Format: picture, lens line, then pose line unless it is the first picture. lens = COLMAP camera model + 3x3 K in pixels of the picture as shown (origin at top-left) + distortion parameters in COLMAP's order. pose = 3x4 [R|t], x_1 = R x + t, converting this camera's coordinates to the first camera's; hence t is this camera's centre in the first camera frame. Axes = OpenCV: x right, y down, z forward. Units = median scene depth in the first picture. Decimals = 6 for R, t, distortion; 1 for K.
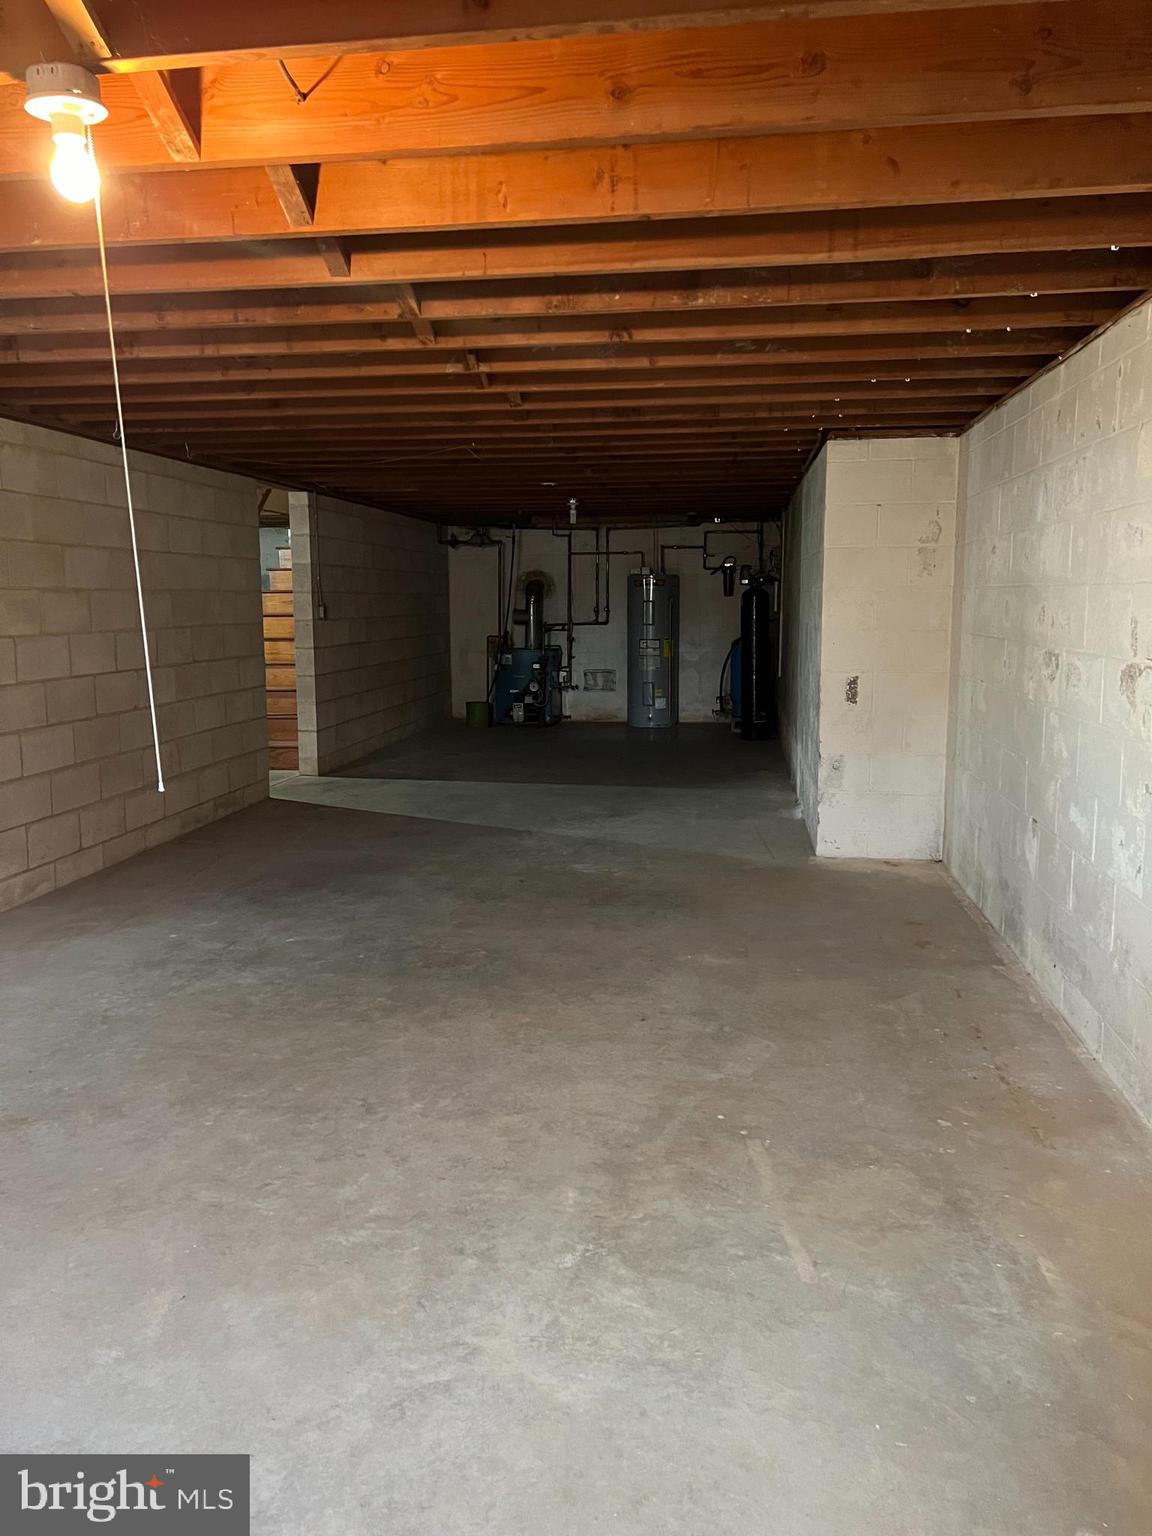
lens RADIAL K [[1148.9, 0, 568.8], [0, 1148.9, 771.1], [0, 0, 1]] dist [0.046205, -0.054813]
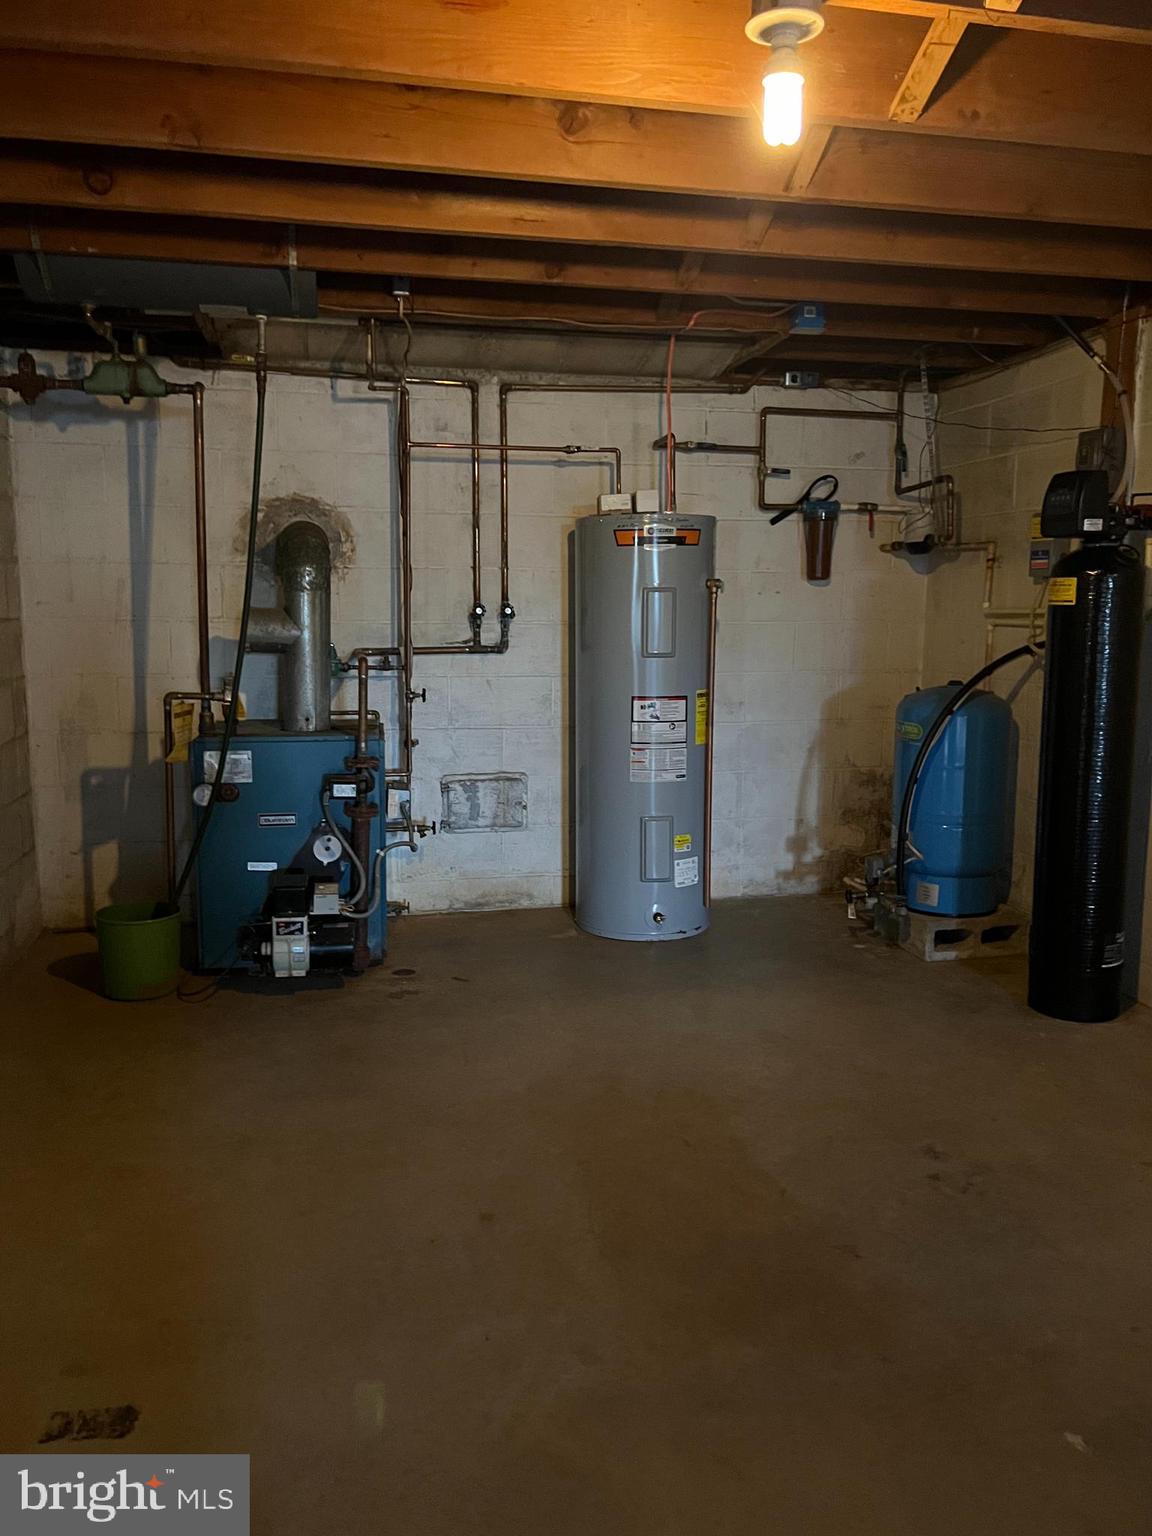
lens RADIAL K [[1148.9, 0, 587.6], [0, 1148.9, 766.1], [0, 0, 1]] dist [0.046205, -0.054813]
pose [[0.935433, -0.039118, 0.351333, -0.072319], [0.038924, 0.999213, 0.007619, -0.093140], [-0.351354, 0.006549, 0.936220, 0.649687]]
